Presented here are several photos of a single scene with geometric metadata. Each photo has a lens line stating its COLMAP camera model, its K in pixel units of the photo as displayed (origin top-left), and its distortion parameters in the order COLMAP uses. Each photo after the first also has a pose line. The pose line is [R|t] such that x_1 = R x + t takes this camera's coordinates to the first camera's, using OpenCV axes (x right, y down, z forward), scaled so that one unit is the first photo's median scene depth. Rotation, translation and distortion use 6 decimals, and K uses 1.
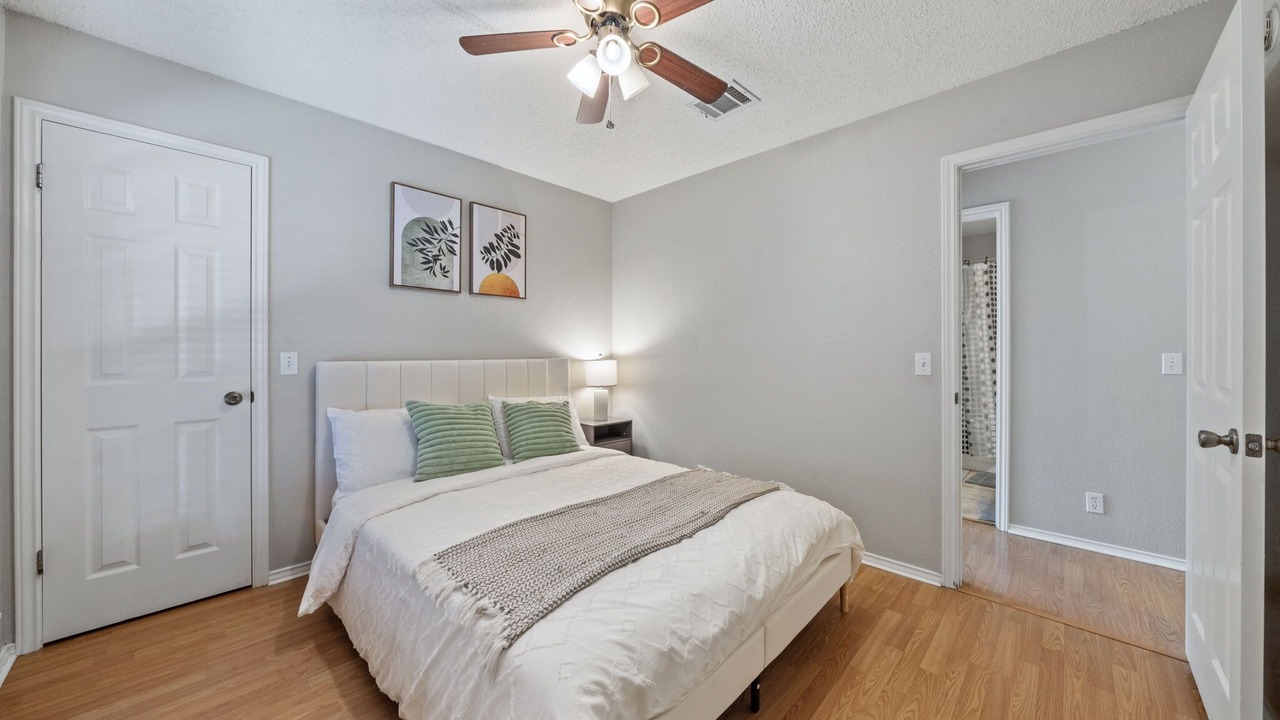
lens RADIAL K [[454.1, 0, 640.0], [0, 454.1, 352.8], [0, 0, 1]] dist [-0.012169, -0.000075]
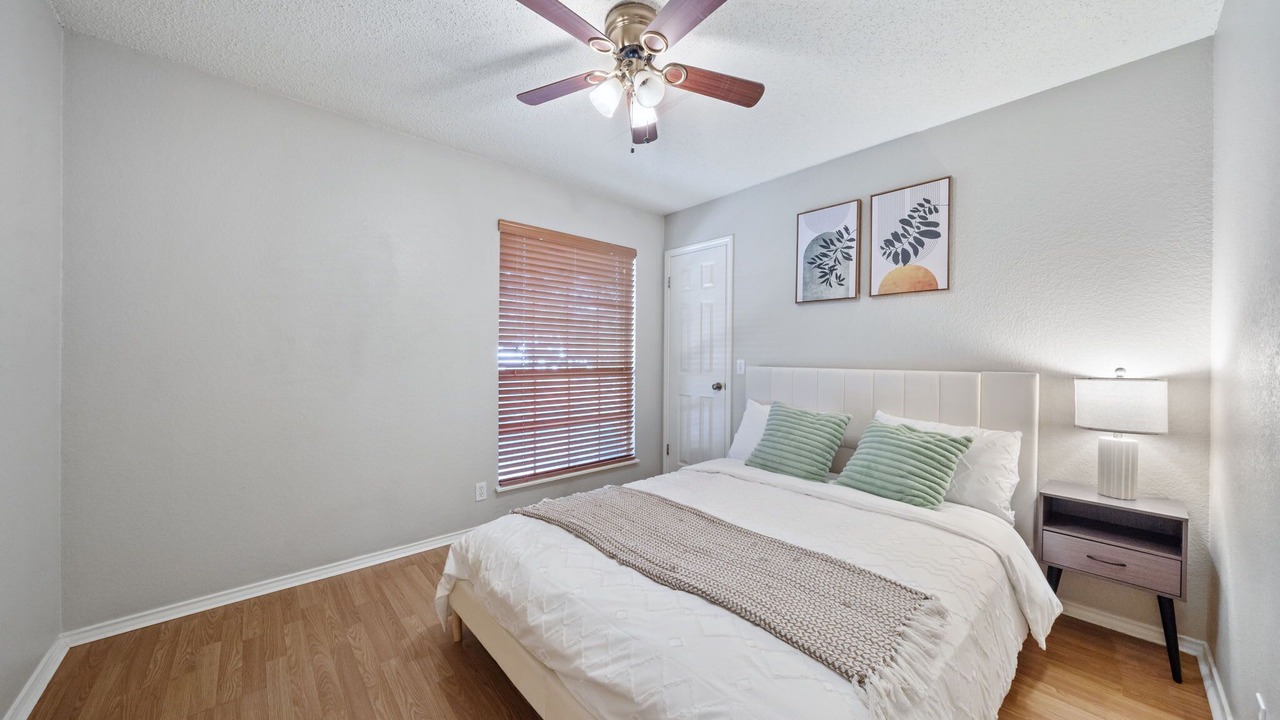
lens RADIAL K [[431.2, 0, 640.0], [0, 431.2, 360.0], [0, 0, 1]] dist [-0.000288, -0.000039]
pose [[-0.072220, 0.004446, -0.997379, 0.556793], [-0.013046, 0.999900, 0.005402, -0.002065], [0.997303, 0.013402, -0.072155, 0.634235]]
